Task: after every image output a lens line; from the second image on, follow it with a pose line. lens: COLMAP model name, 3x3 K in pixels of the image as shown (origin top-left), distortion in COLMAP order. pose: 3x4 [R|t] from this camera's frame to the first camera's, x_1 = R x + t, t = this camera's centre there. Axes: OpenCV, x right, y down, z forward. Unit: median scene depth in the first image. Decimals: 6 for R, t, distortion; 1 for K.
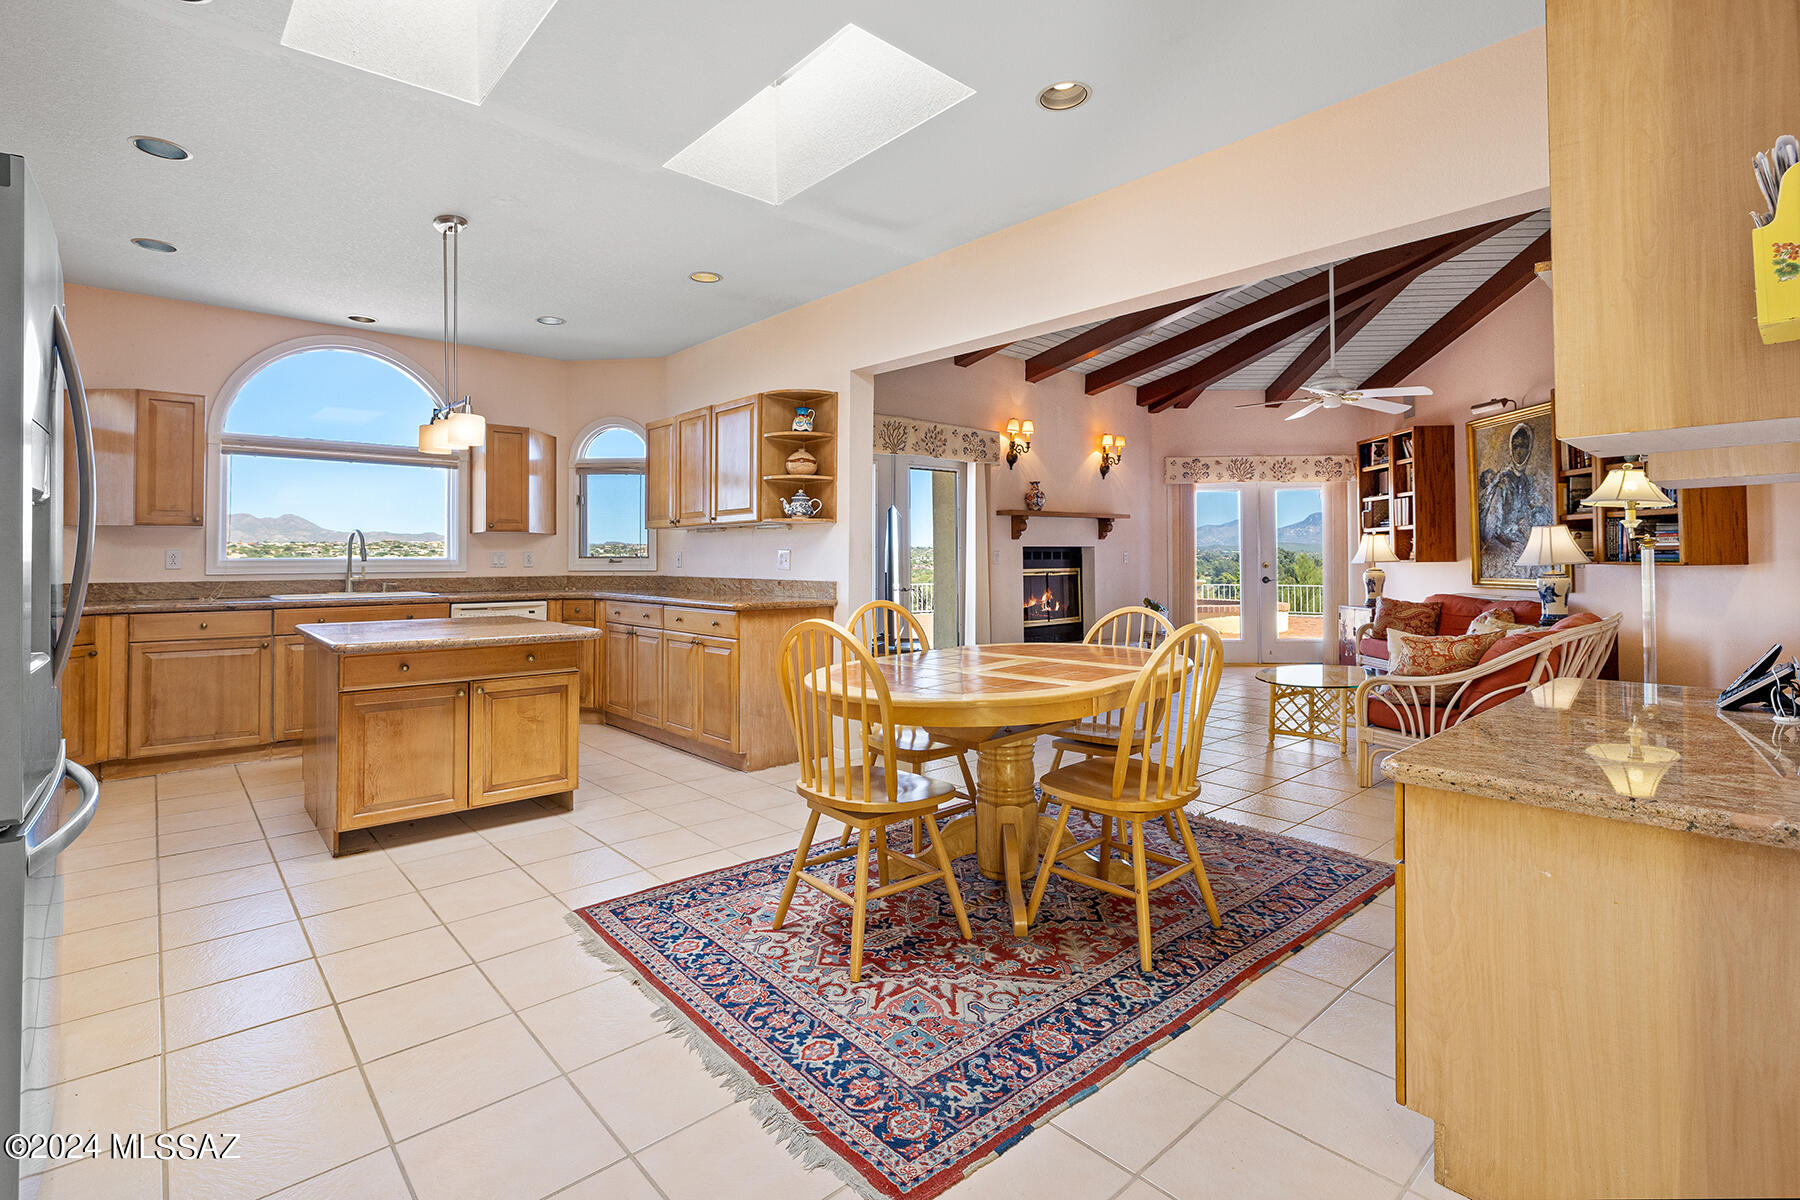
lens RADIAL K [[902.2, 0, 895.3], [0, 902.2, 528.8], [0, 0, 1]] dist [-0.004918, -0.000835]
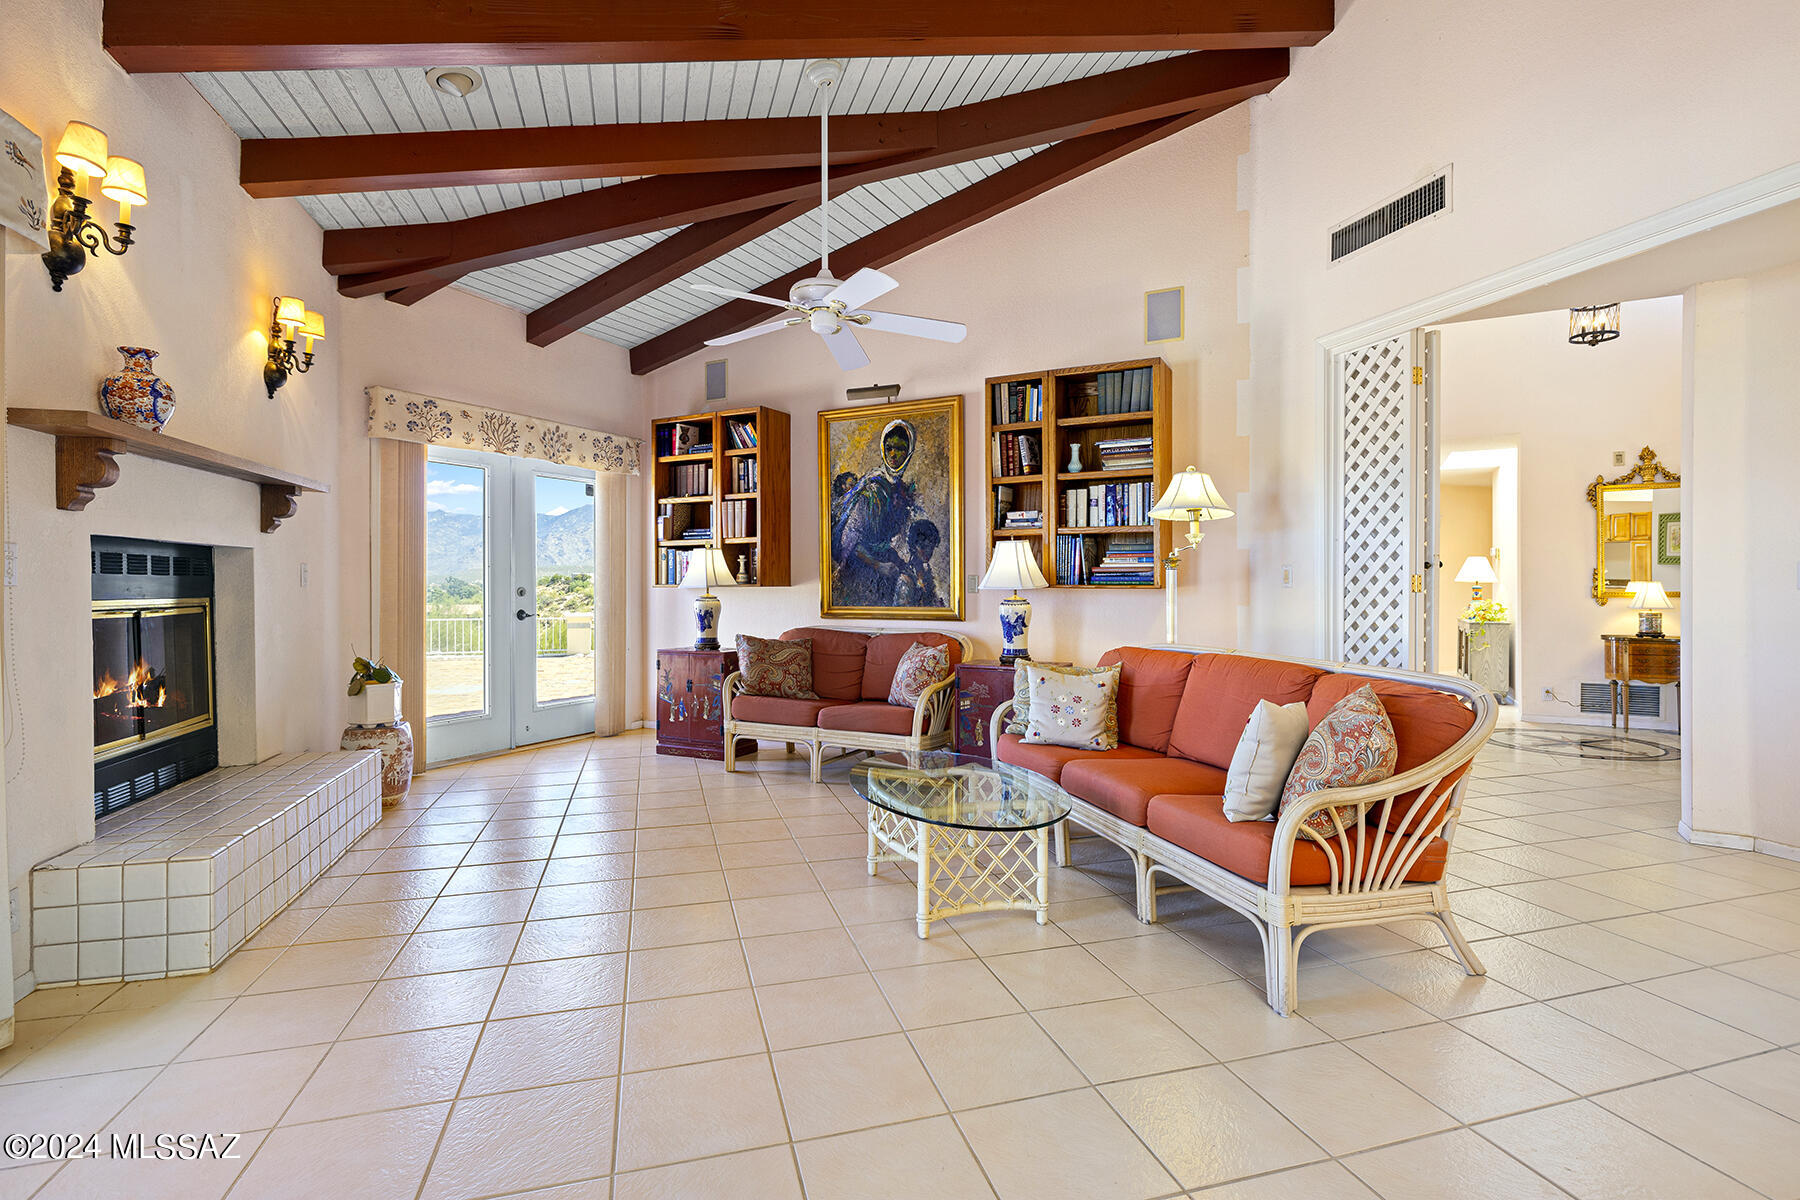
lens RADIAL K [[779.6, 0, 767.6], [0, 779.6, 591.3], [0, 0, 1]] dist [0.001697, 0.000111]
pose [[0.439570, 0.000796, 0.898208, -0.008730], [-0.032892, 0.999343, 0.015212, 0.028543], [-0.897606, -0.036230, 0.439308, 0.643846]]
